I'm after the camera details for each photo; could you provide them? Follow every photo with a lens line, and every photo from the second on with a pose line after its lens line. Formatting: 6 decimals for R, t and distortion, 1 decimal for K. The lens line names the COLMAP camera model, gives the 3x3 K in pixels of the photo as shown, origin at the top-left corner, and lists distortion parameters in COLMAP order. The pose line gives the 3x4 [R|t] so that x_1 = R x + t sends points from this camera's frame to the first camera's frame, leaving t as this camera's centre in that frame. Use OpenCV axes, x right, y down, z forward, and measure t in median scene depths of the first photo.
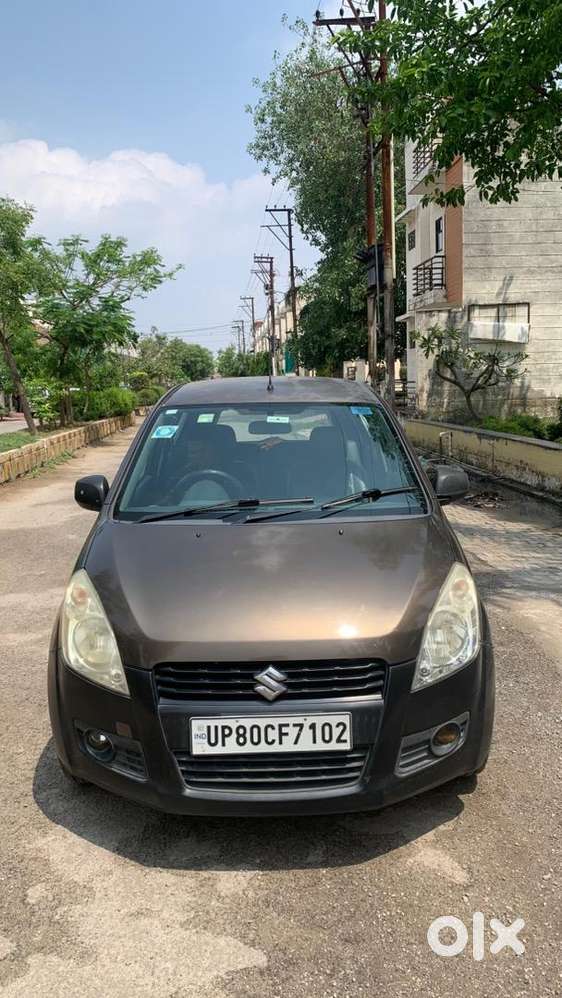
lens RADIAL K [[764.5, 0, 286.7], [0, 764.5, 470.6], [0, 0, 1]] dist [0.075099, -0.138990]
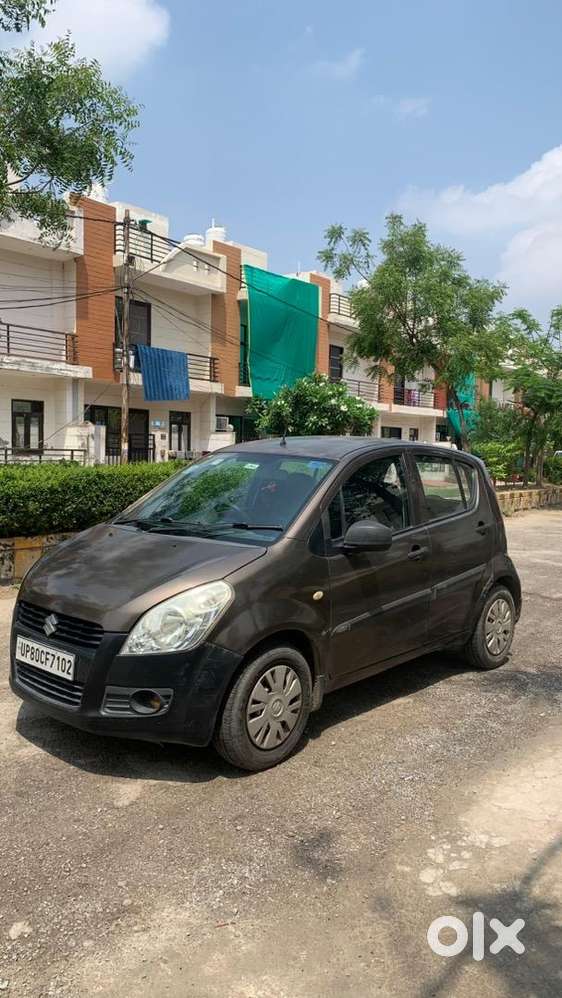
lens RADIAL K [[764.5, 0, 286.7], [0, 764.5, 470.6], [0, 0, 1]] dist [0.075099, -0.138990]
pose [[0.738550, 0.070478, -0.670505, 1.151694], [-0.126223, 0.991390, -0.034827, -0.029140], [0.662277, 0.110354, 0.741087, 0.122200]]
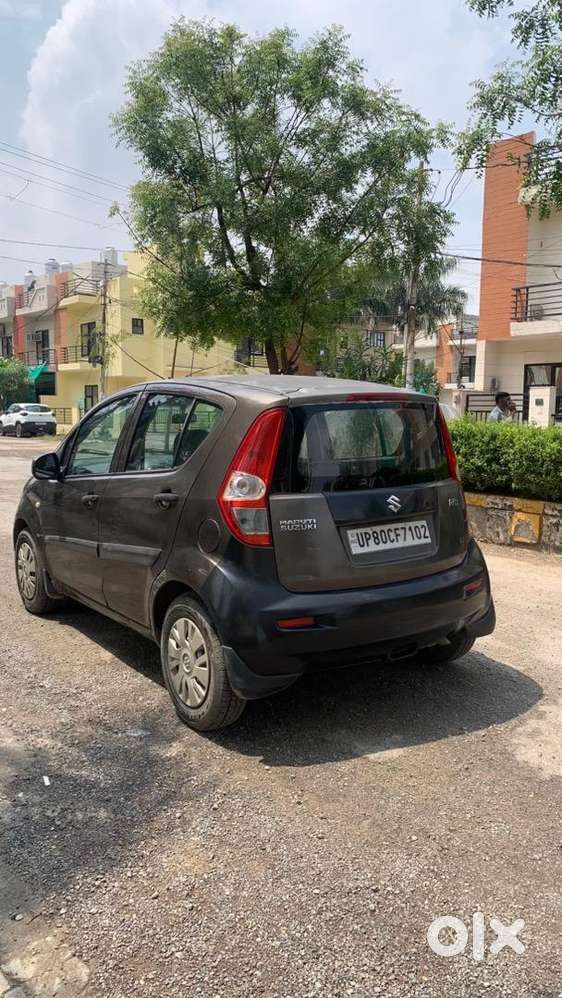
lens RADIAL K [[764.5, 0, 286.7], [0, 764.5, 470.6], [0, 0, 1]] dist [0.075099, -0.138990]
pose [[-0.824653, 0.070254, -0.561260, 0.802490], [-0.048712, 0.979750, 0.194210, -0.321484], [0.563538, 0.187496, -0.804531, 3.014009]]
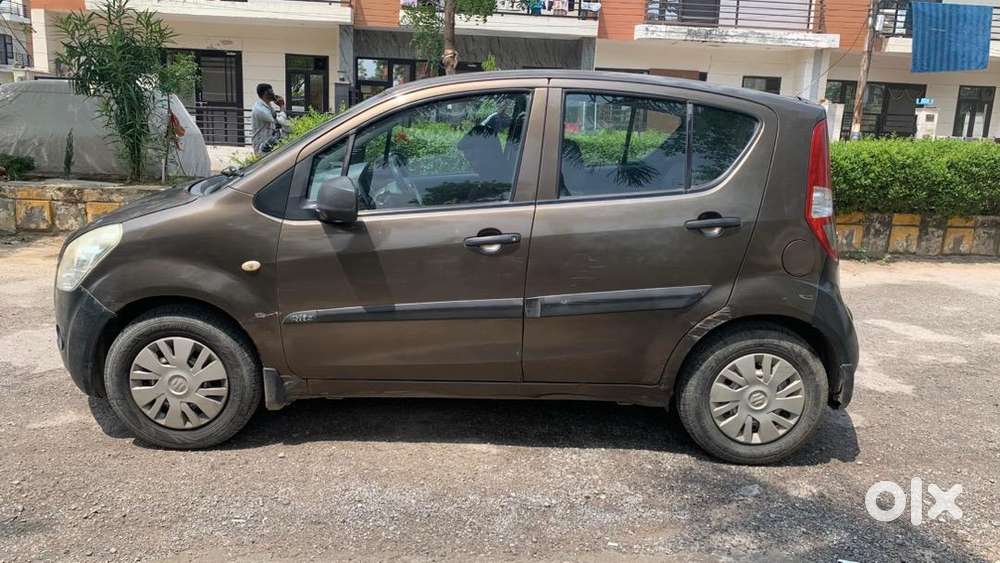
lens RADIAL K [[768.4, 0, 498.5], [0, 768.4, 265.5], [0, 0, 1]] dist [0.009150, -0.000398]
pose [[0.003262, 0.221210, -0.975221, 1.328252], [-0.156183, 0.963371, 0.218000, -0.149316], [0.987723, 0.151602, 0.037692, 1.530025]]
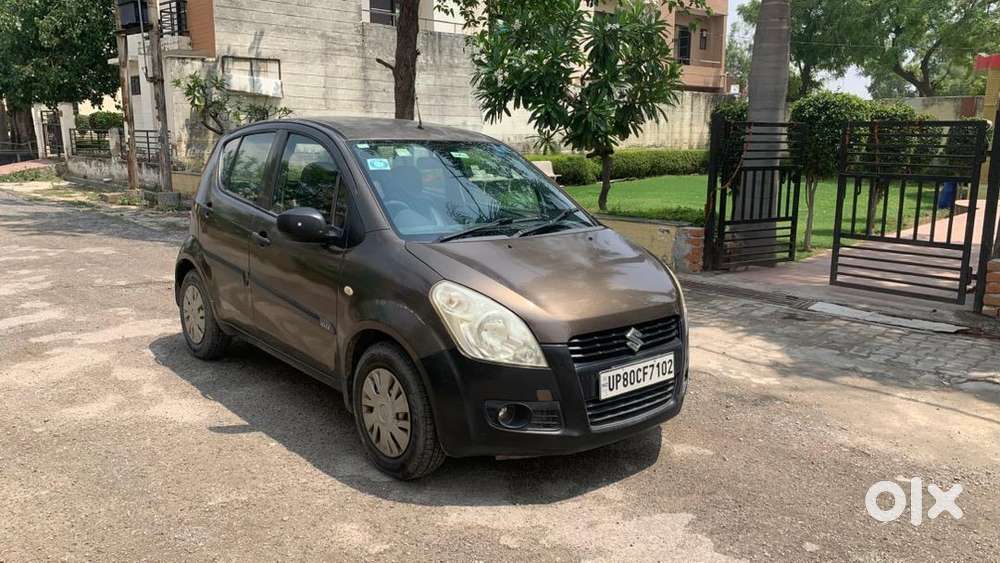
lens RADIAL K [[763.4, 0, 502.3], [0, 763.4, 253.3], [0, 0, 1]] dist [0.077692, -0.134834]
pose [[0.768389, -0.062509, 0.636924, -0.925743], [0.042289, 0.998003, 0.046929, 0.040370], [-0.638585, -0.009125, 0.769497, 0.081079]]
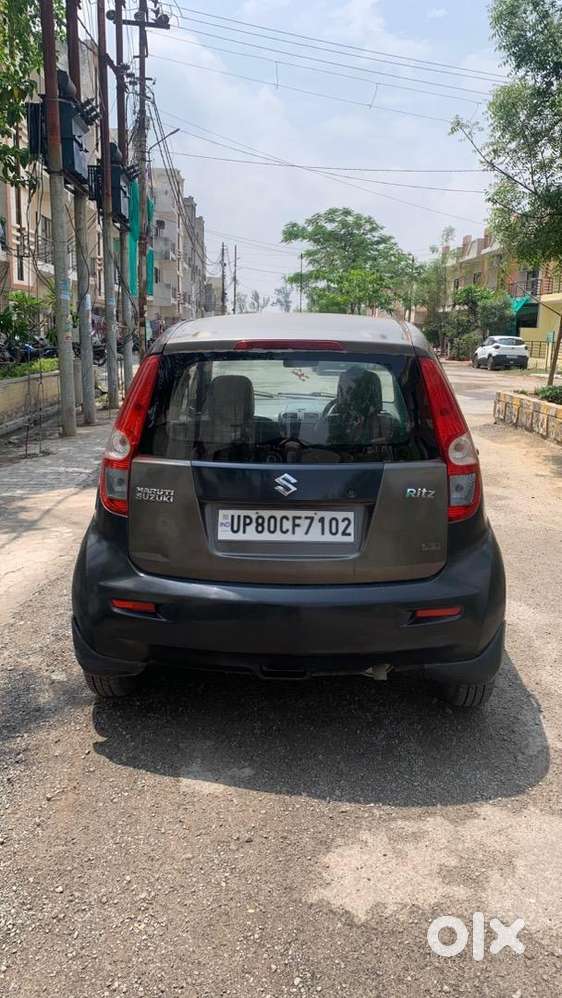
lens RADIAL K [[764.5, 0, 286.7], [0, 764.5, 470.6], [0, 0, 1]] dist [0.075099, -0.138990]
pose [[-0.998317, -0.003979, 0.057855, -0.095720], [0.013036, 0.956714, 0.290739, -0.332363], [-0.056508, 0.291004, -0.955052, 3.034557]]
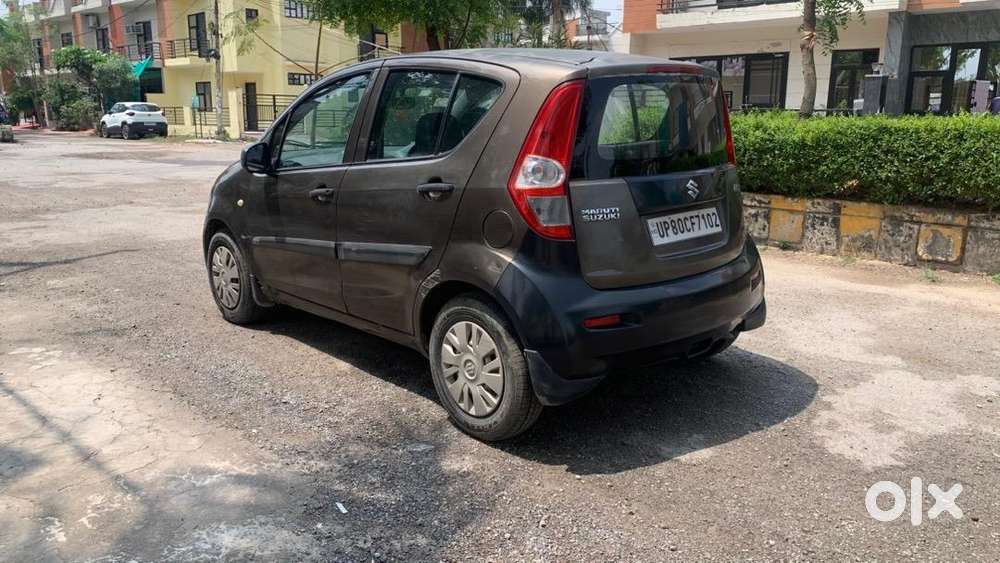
lens RADIAL K [[766.0, 0, 497.2], [0, 766.0, 256.3], [0, 0, 1]] dist [0.075099, -0.138990]
pose [[-0.749168, 0.153039, -0.644458, 0.928473], [-0.056890, 0.954482, 0.292794, -0.257444], [0.659932, 0.256015, -0.706361, 2.758562]]
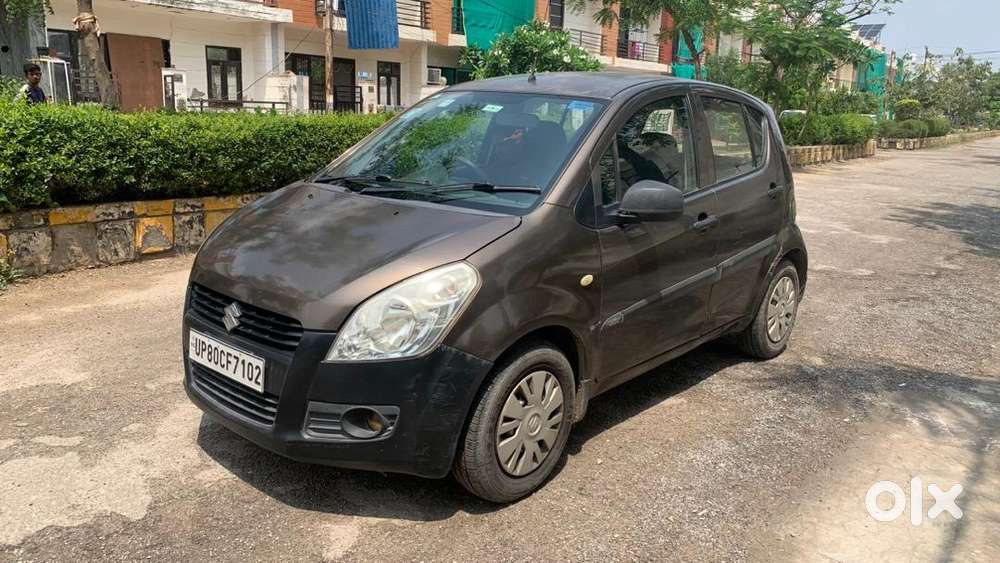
lens RADIAL K [[766.0, 0, 497.2], [0, 766.0, 256.3], [0, 0, 1]] dist [0.075099, -0.138990]
pose [[0.738513, 0.183461, -0.648799, 0.859539], [-0.134064, 0.983011, 0.125364, -0.006811], [0.660776, -0.005603, 0.750562, 0.347949]]
